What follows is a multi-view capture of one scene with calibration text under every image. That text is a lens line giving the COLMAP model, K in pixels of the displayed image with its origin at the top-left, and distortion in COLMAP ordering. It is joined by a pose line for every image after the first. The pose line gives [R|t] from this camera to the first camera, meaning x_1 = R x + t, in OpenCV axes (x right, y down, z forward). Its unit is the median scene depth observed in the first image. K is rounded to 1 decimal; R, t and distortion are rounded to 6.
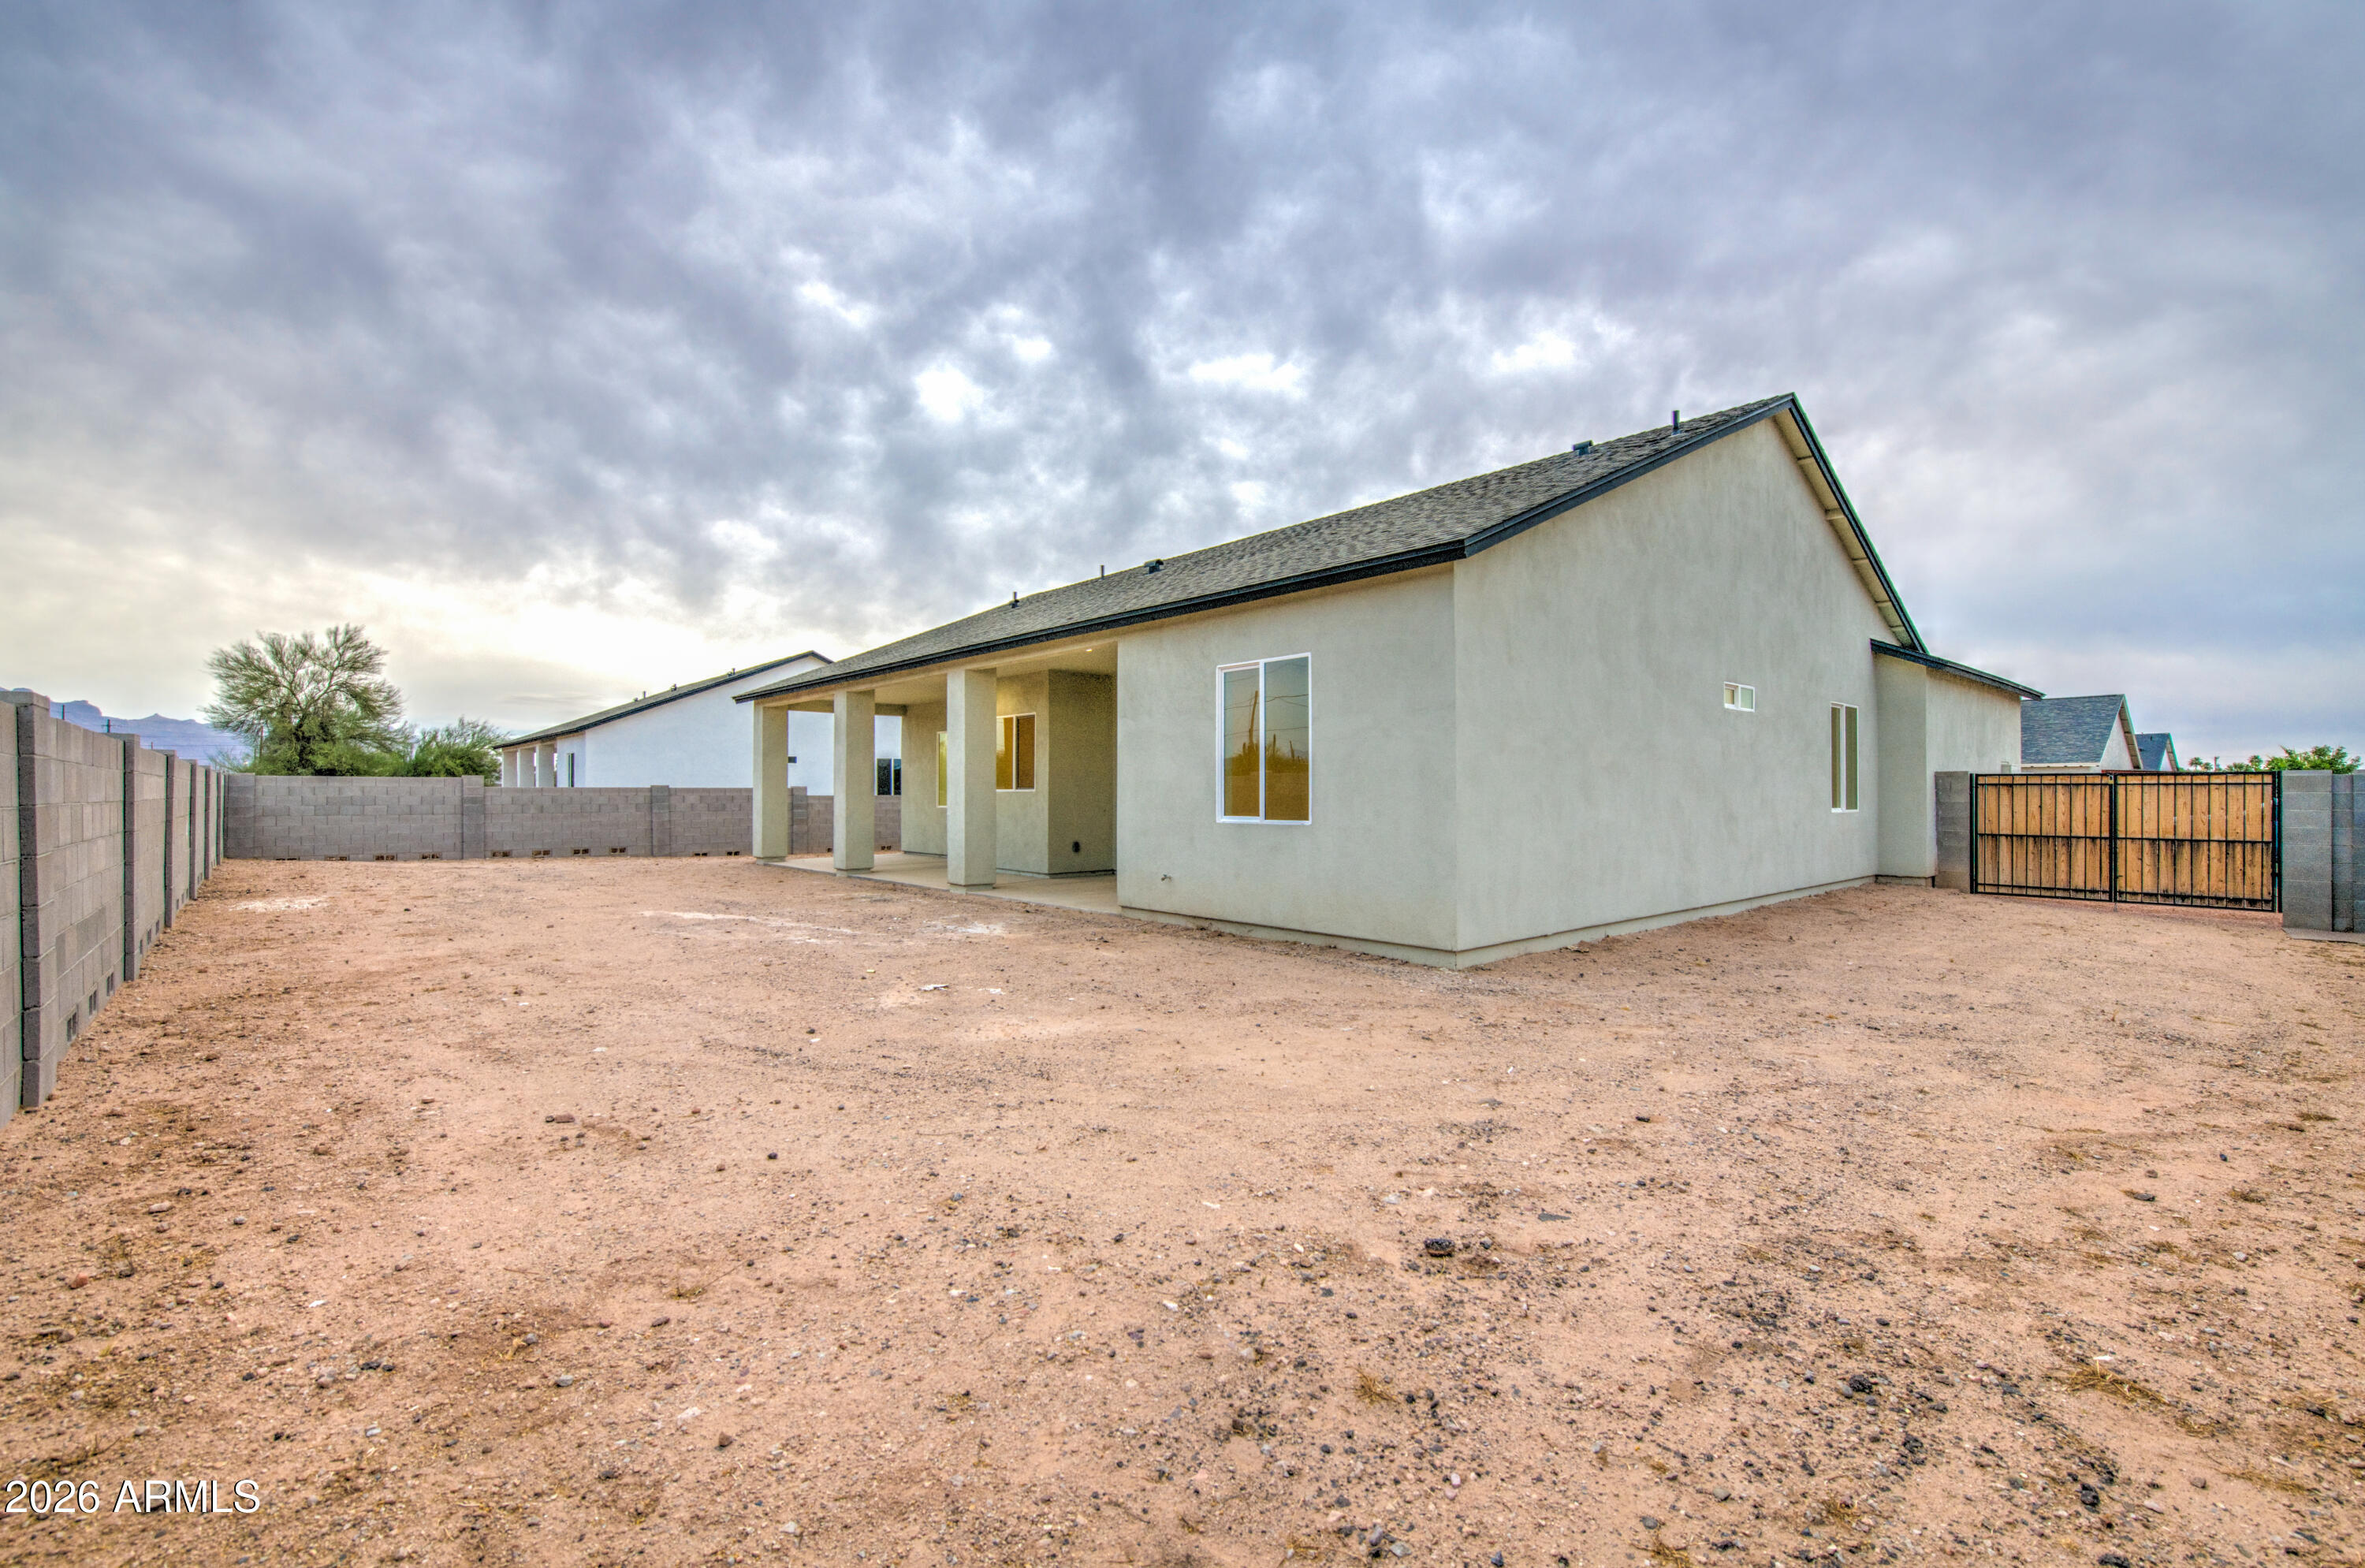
lens RADIAL K [[1004.9, 0, 1184.8], [0, 1004.9, 787.0], [0, 0, 1]] dist [-0.000351, -0.003789]
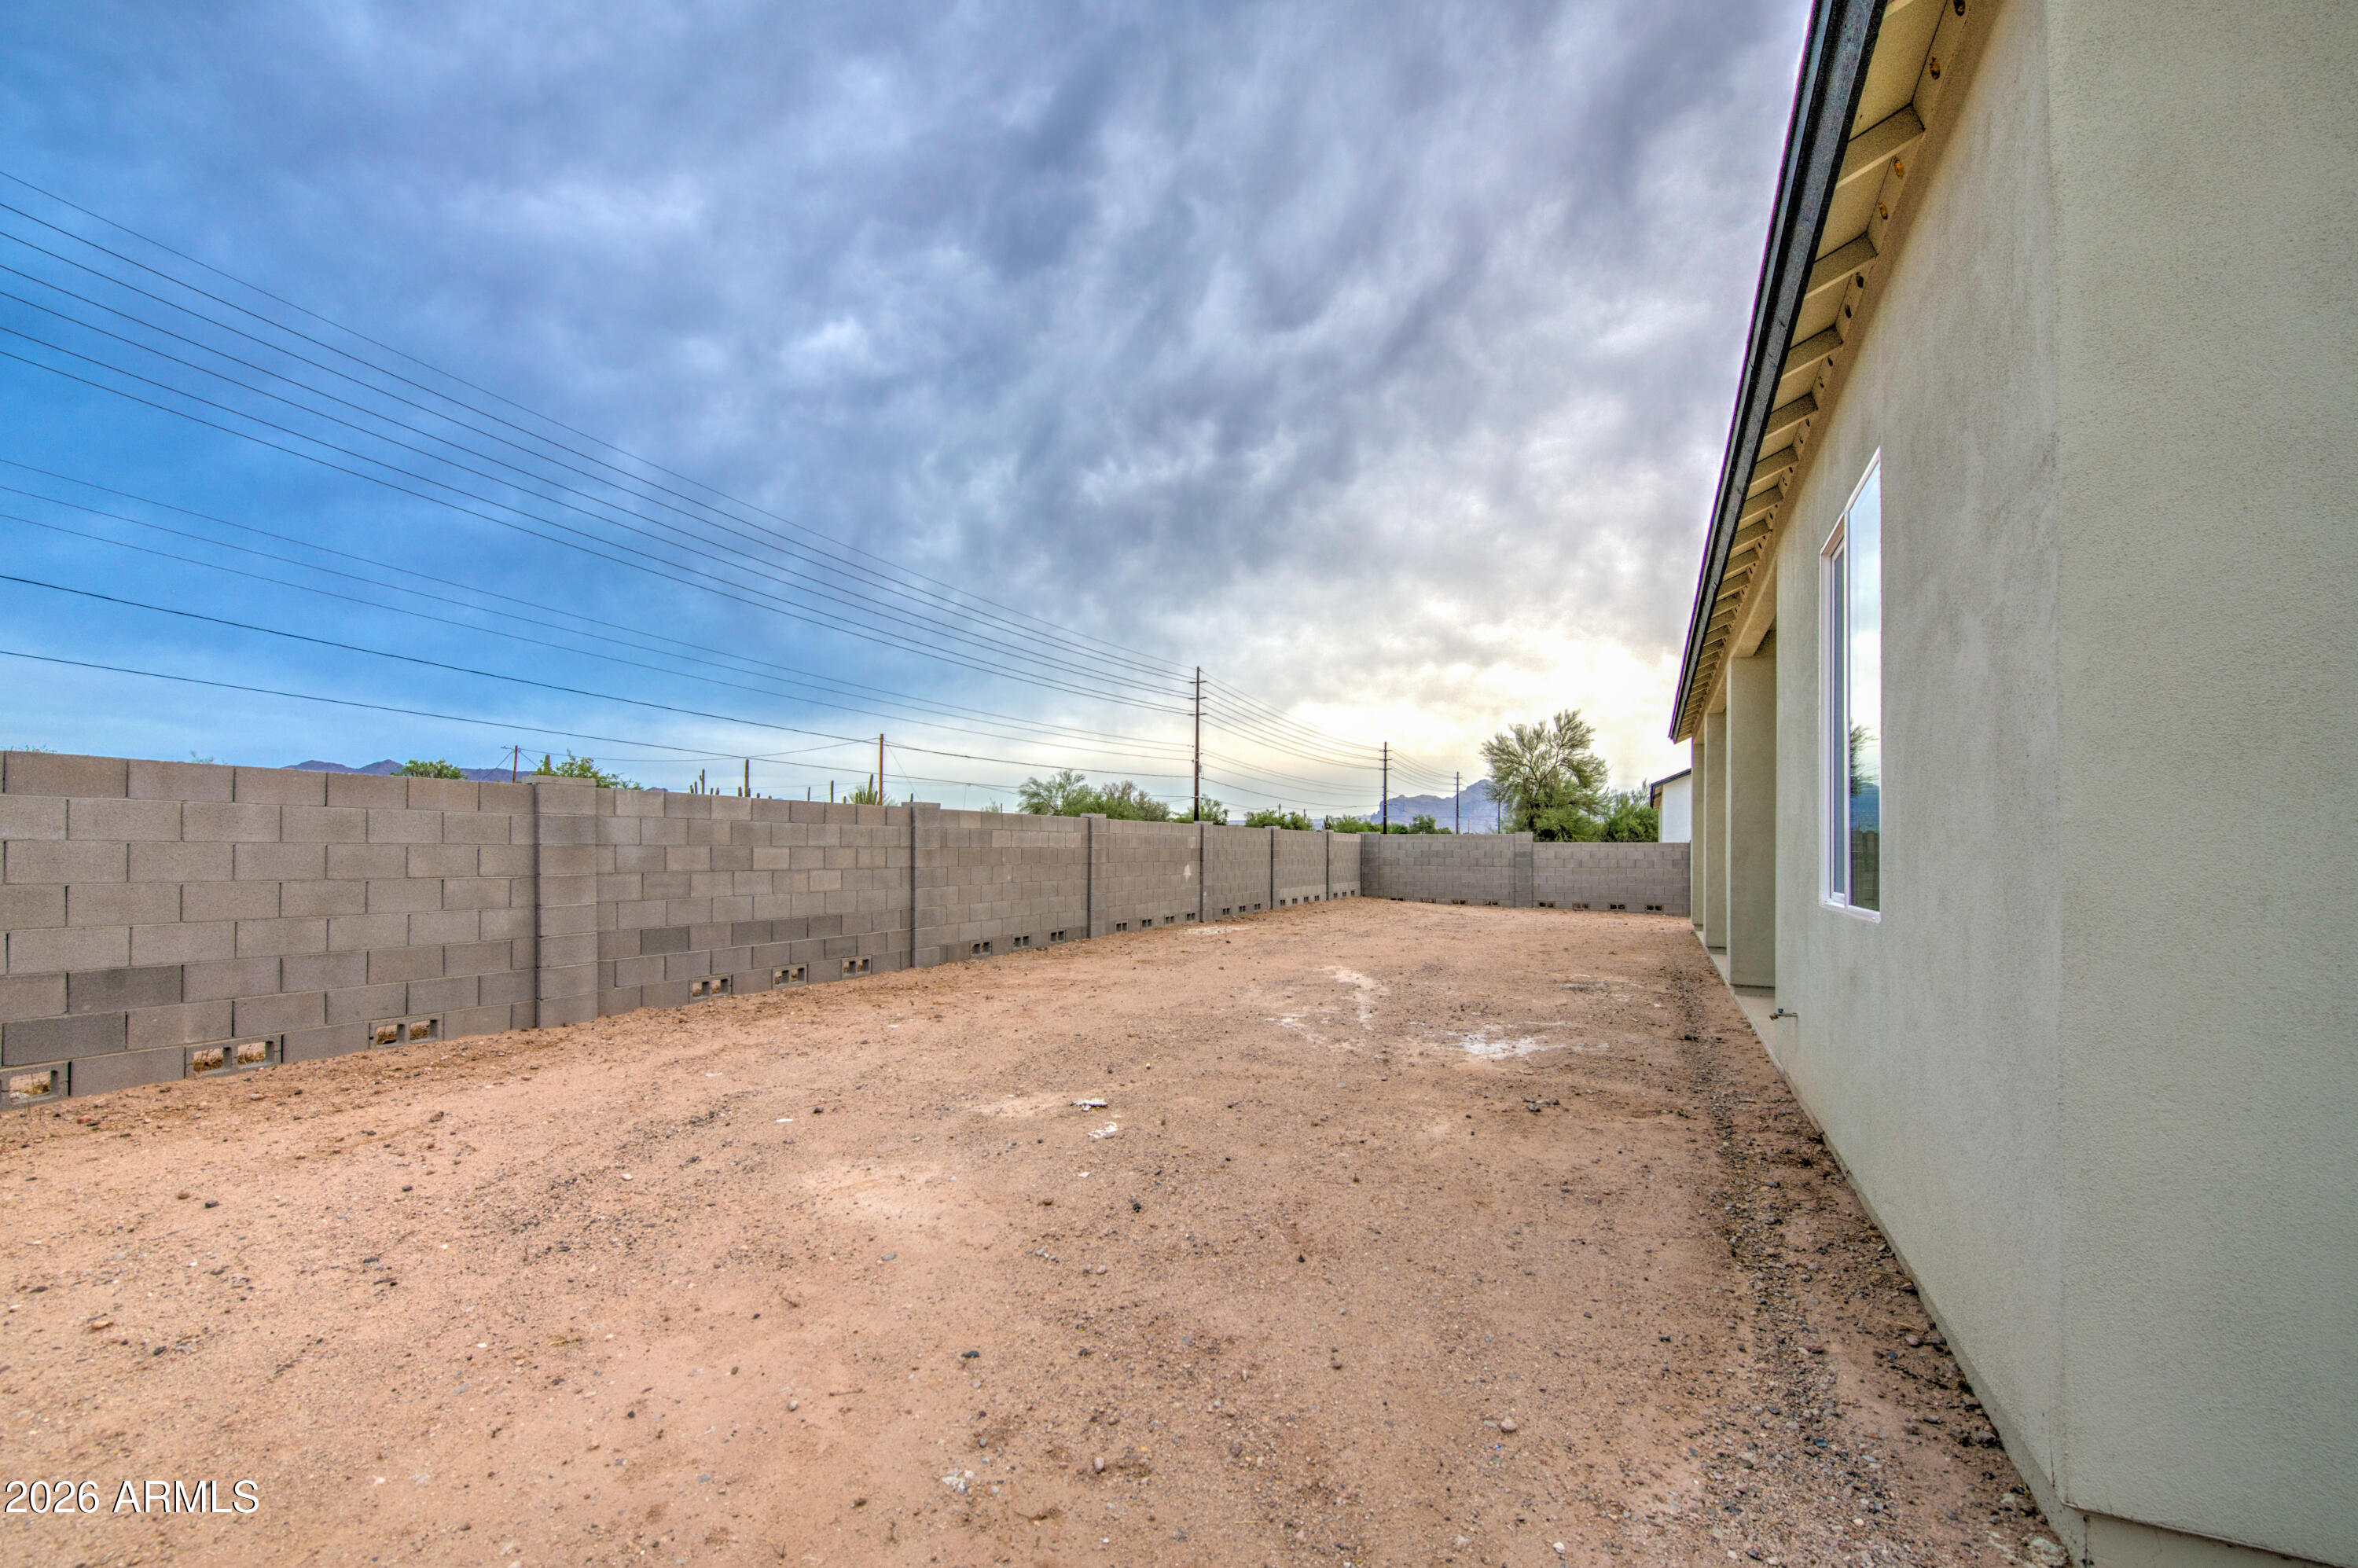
lens RADIAL K [[975.4, 0, 1173.4], [0, 975.4, 833.0], [0, 0, 1]] dist [-0.002644, -0.000693]
pose [[0.402955, -0.010761, -0.915157, 0.120442], [-0.001155, 0.999924, -0.012266, 0.003217], [0.915219, 0.006000, 0.402912, 0.216753]]
